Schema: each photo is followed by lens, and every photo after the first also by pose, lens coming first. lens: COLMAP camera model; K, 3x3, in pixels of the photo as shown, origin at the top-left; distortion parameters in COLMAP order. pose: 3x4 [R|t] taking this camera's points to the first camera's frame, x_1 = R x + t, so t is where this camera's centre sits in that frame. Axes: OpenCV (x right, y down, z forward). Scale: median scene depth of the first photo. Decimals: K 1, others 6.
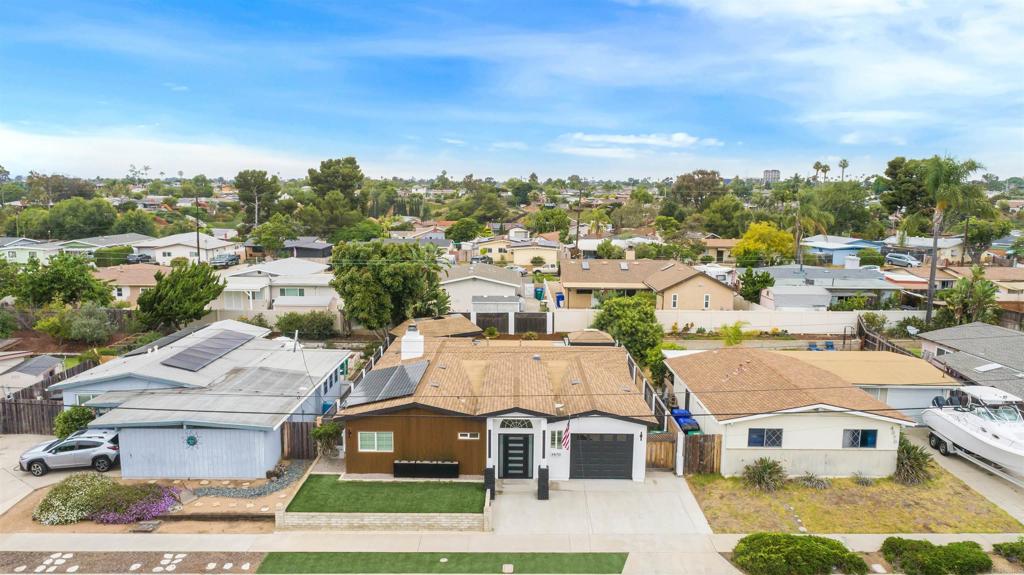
lens RADIAL K [[697.8, 0, 512.0], [0, 697.8, 287.5], [0, 0, 1]] dist [-0.004584, 0.005801]
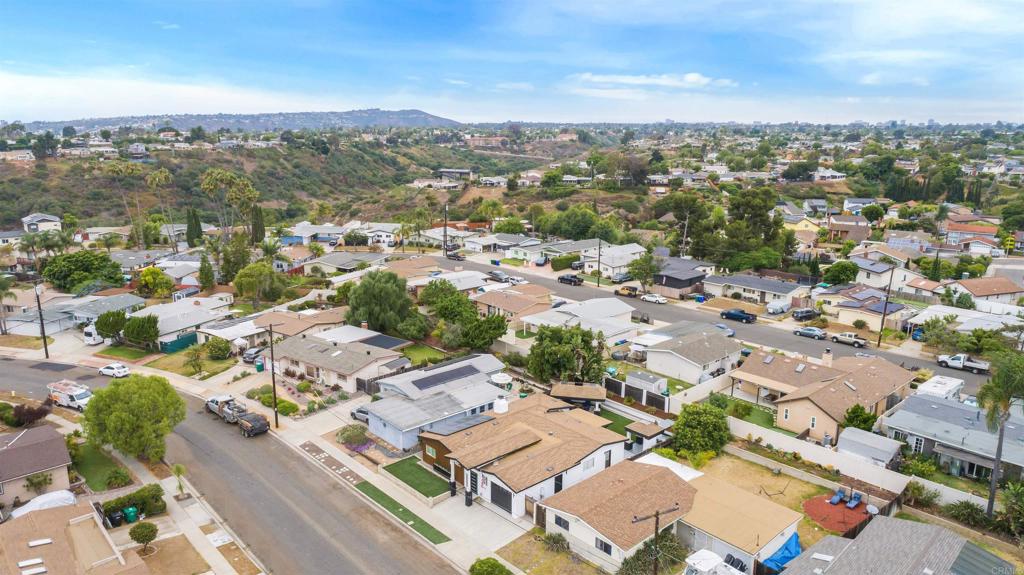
lens RADIAL K [[697.8, 0, 512.0], [0, 697.8, 287.5], [0, 0, 1]] dist [-0.004584, 0.005801]
pose [[0.677463, 0.163515, -0.717152, 1.432311], [-0.104200, 0.986480, 0.126490, -0.575748], [0.728139, -0.010964, 0.685342, -0.290625]]
